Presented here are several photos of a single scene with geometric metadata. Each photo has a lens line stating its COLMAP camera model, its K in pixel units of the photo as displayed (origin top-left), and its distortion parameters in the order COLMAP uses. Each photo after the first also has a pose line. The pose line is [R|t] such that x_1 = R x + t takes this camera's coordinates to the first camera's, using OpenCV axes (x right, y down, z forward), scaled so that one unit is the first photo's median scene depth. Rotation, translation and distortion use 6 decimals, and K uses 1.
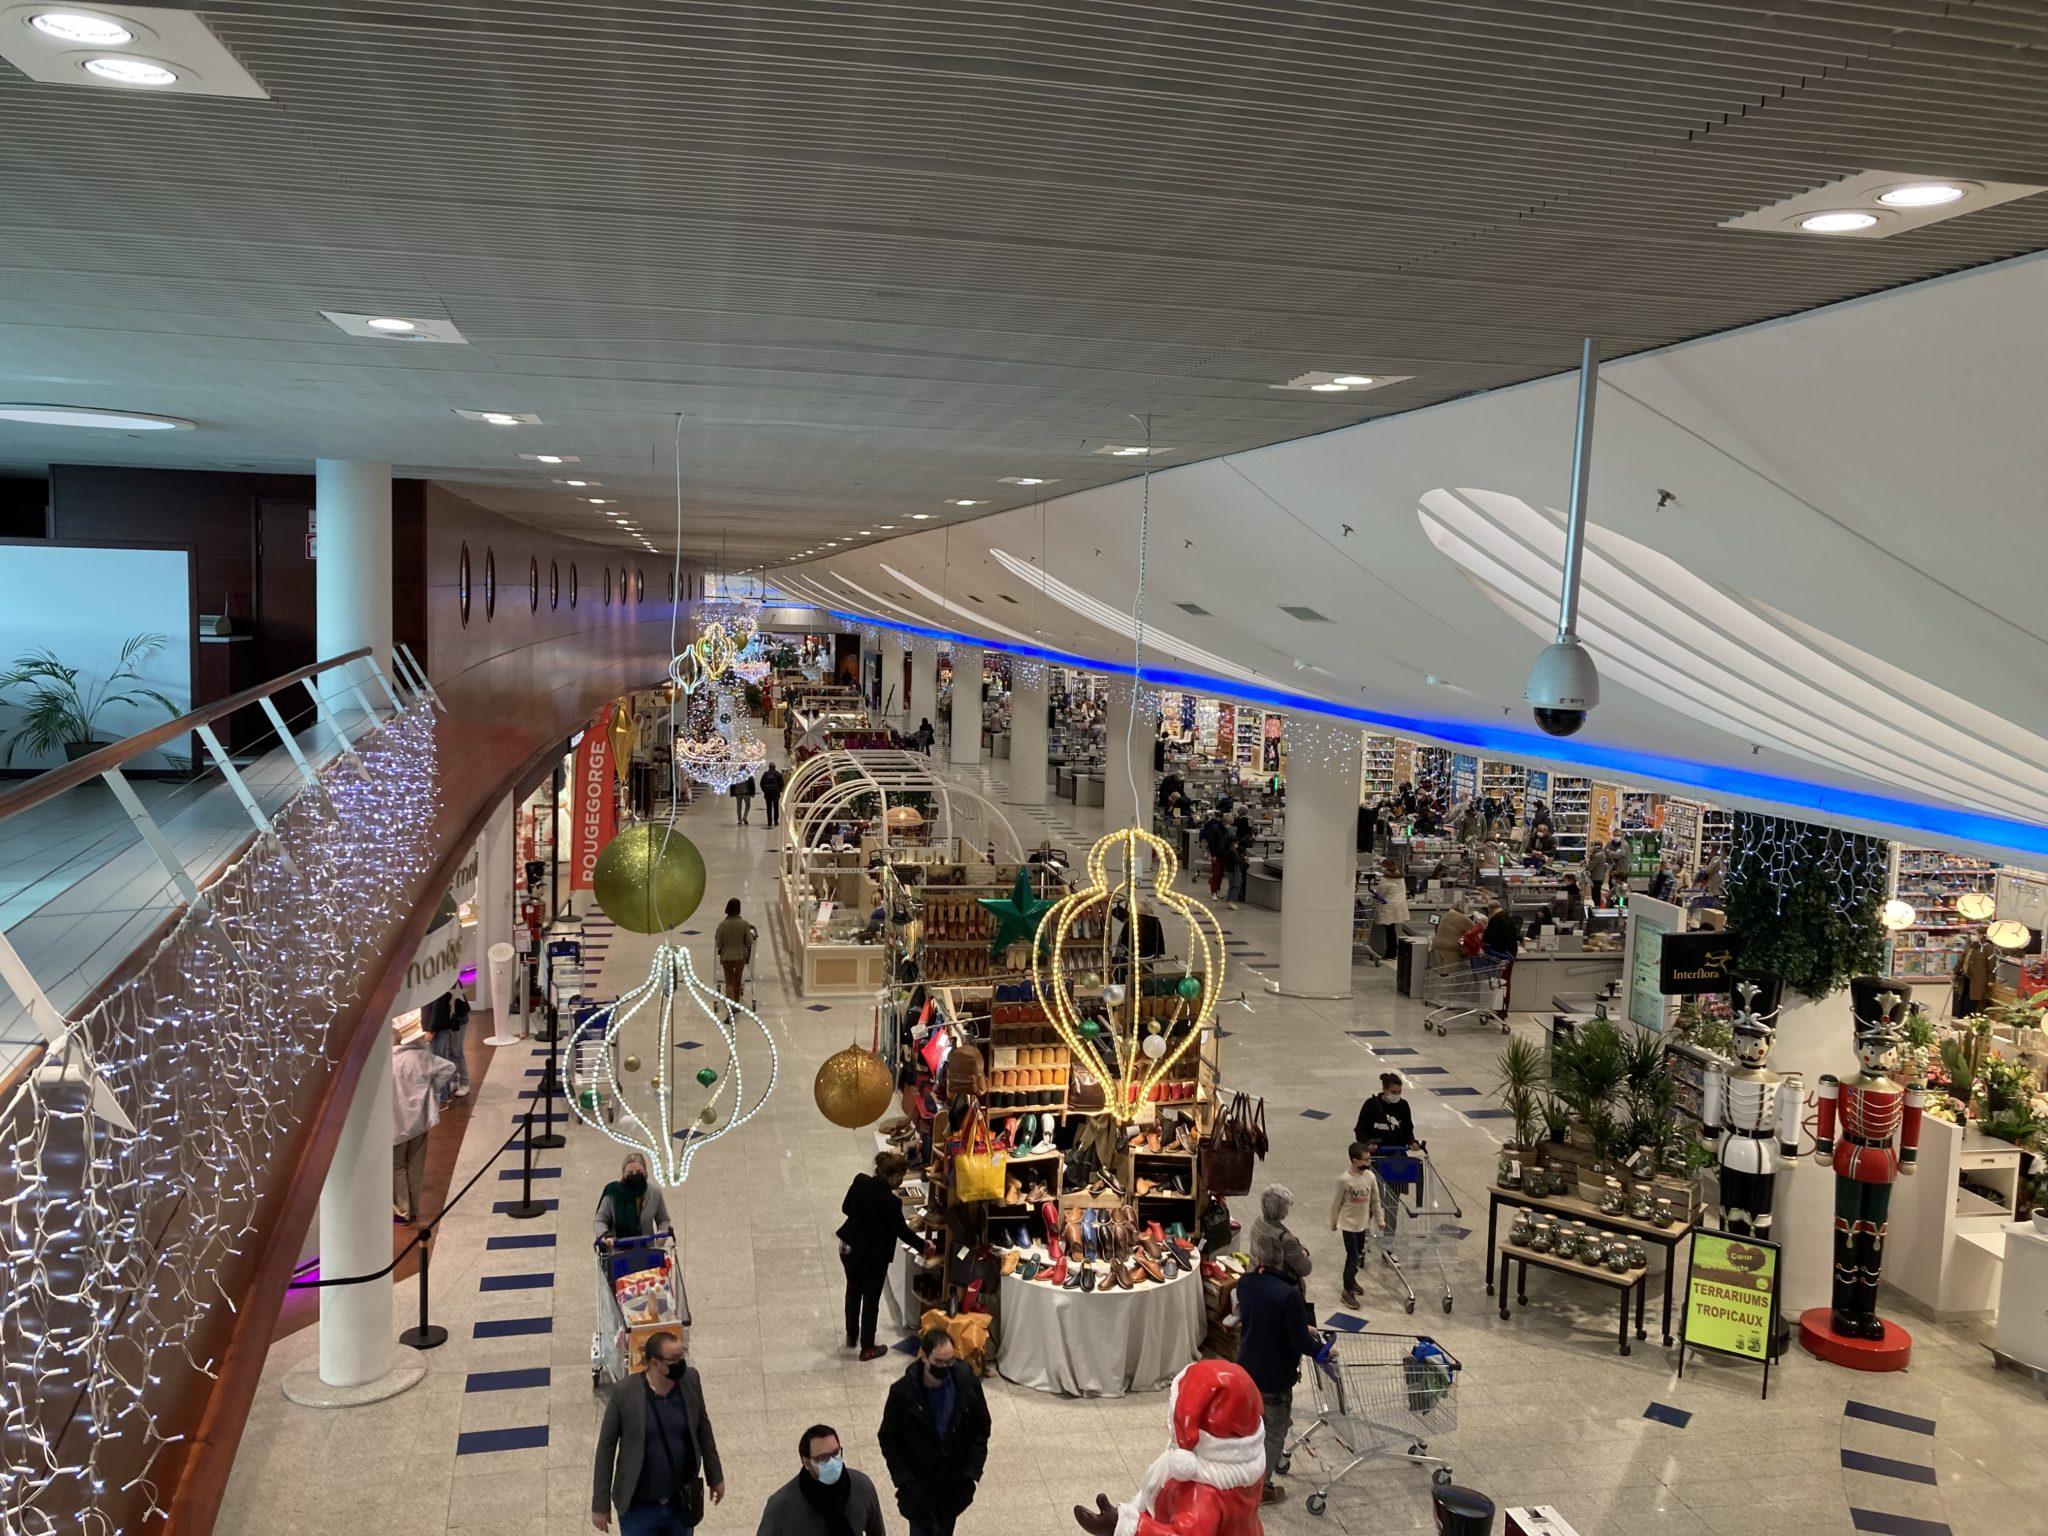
lens RADIAL K [[1866.4, 0, 1024.0], [0, 1866.4, 768.0], [0, 0, 1]] dist [0.008480, 0.003590]
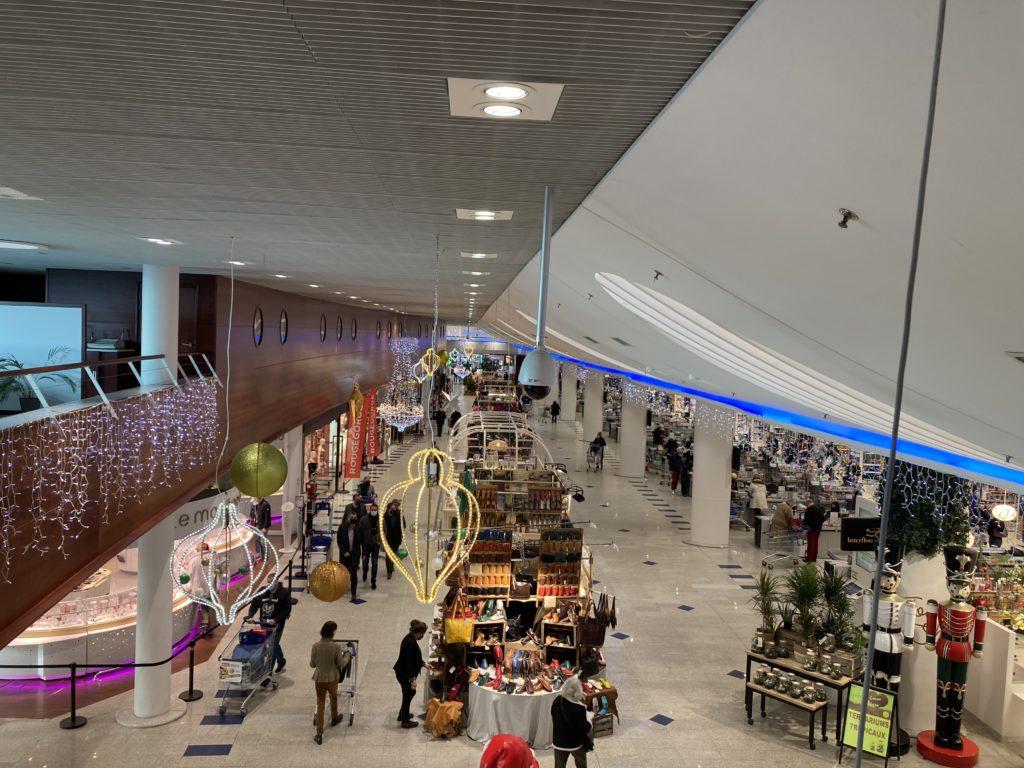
lens RADIAL K [[933.2, 0, 512.0], [0, 933.2, 384.0], [0, 0, 1]] dist [0.008480, 0.003590]
pose [[0.987604, 0.013890, -0.156350, 0.169956], [-0.020478, 0.998965, -0.040604, 0.001501], [0.155625, 0.043303, 0.986867, 0.038815]]
